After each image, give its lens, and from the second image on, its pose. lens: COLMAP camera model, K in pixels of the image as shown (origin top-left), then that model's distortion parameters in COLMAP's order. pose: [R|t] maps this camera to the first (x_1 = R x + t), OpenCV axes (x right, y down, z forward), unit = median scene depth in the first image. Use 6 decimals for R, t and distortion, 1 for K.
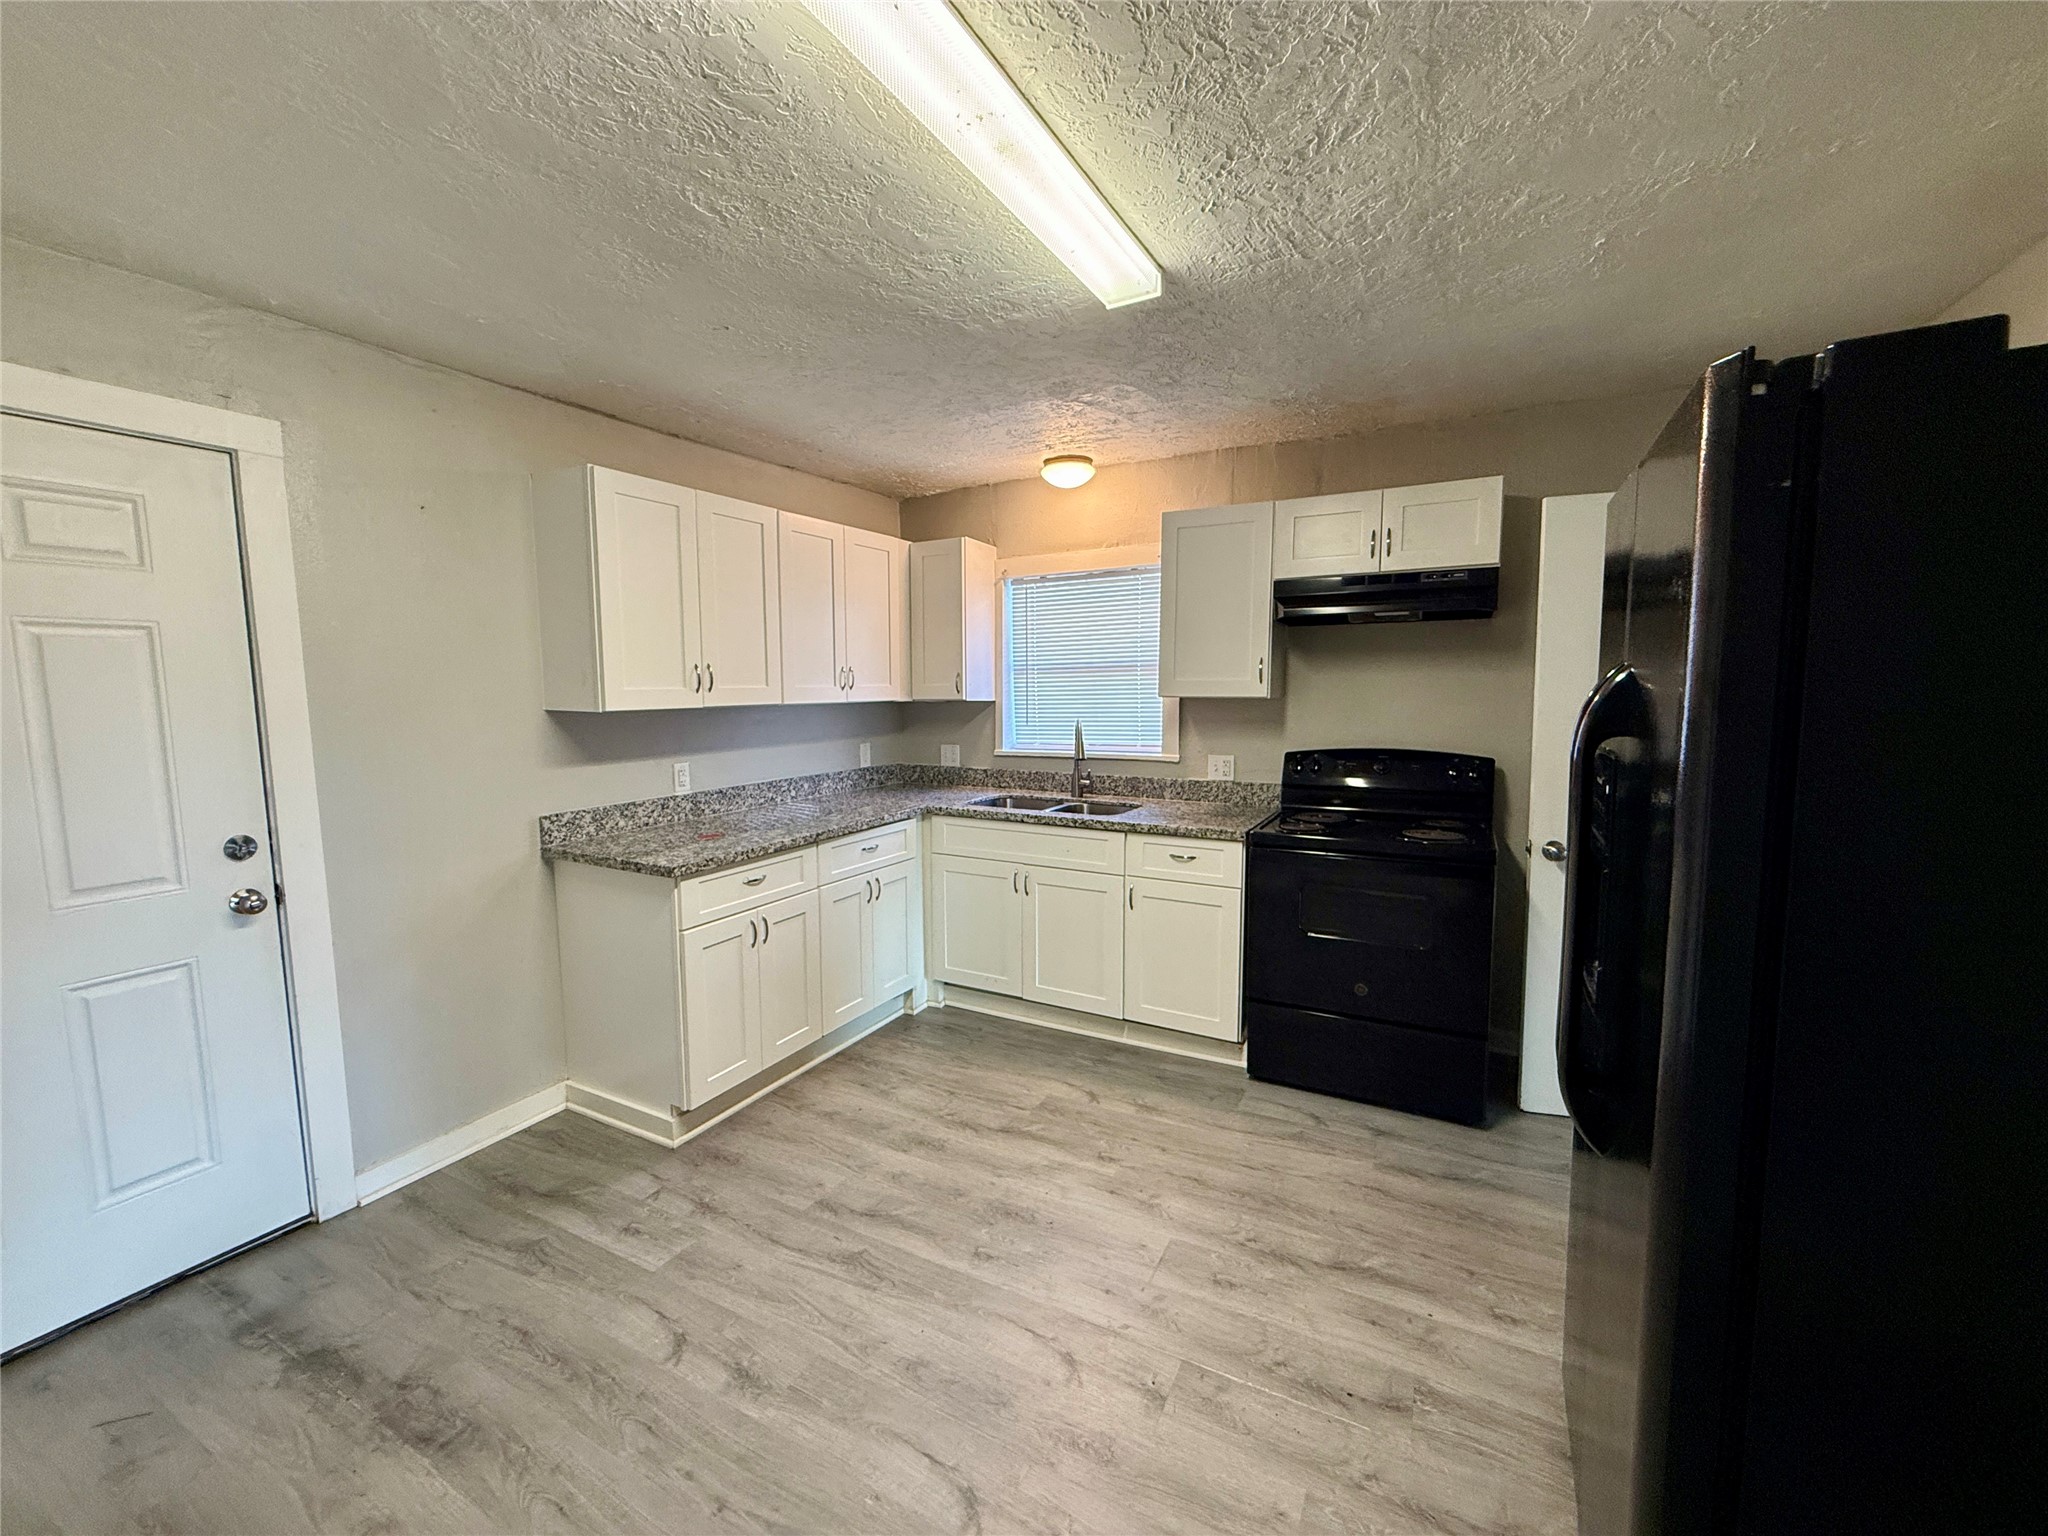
lens RADIAL K [[826.2, 0, 1019.0], [0, 826.2, 764.5], [0, 0, 1]] dist [0.001386, -0.000195]
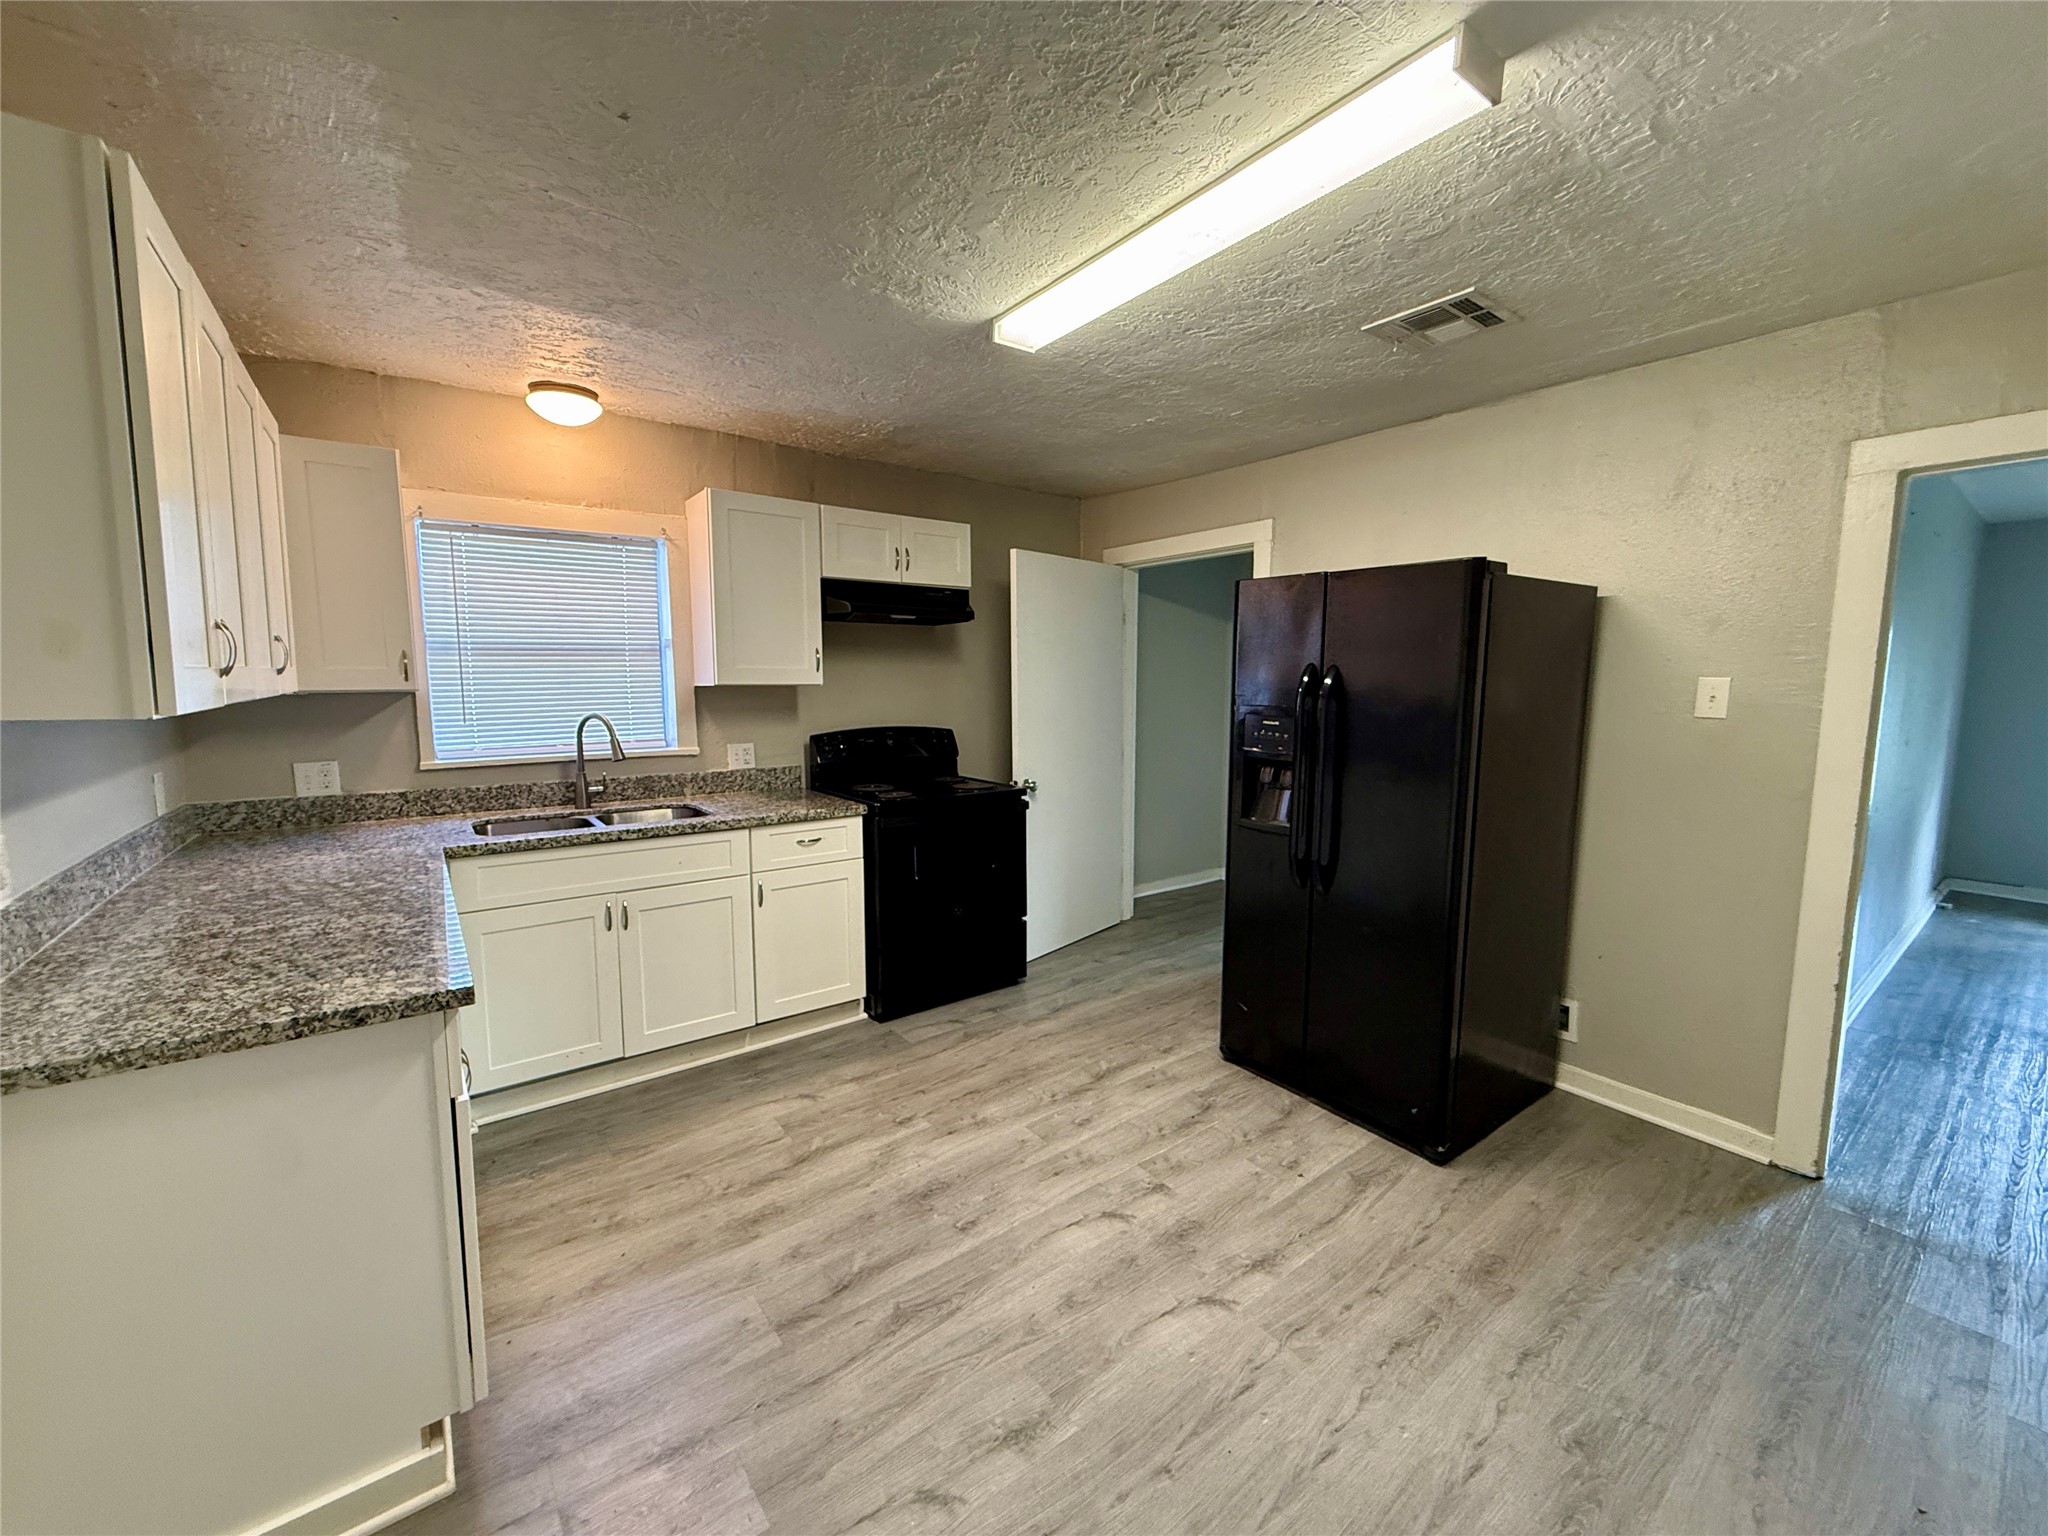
lens RADIAL K [[826.2, 0, 1019.0], [0, 826.2, 764.5], [0, 0, 1]] dist [0.001386, -0.000195]
pose [[0.403639, -0.089492, 0.910531, -0.641250], [0.080993, 0.994793, 0.061870, -0.025301], [-0.911326, 0.048773, 0.408786, 0.350252]]
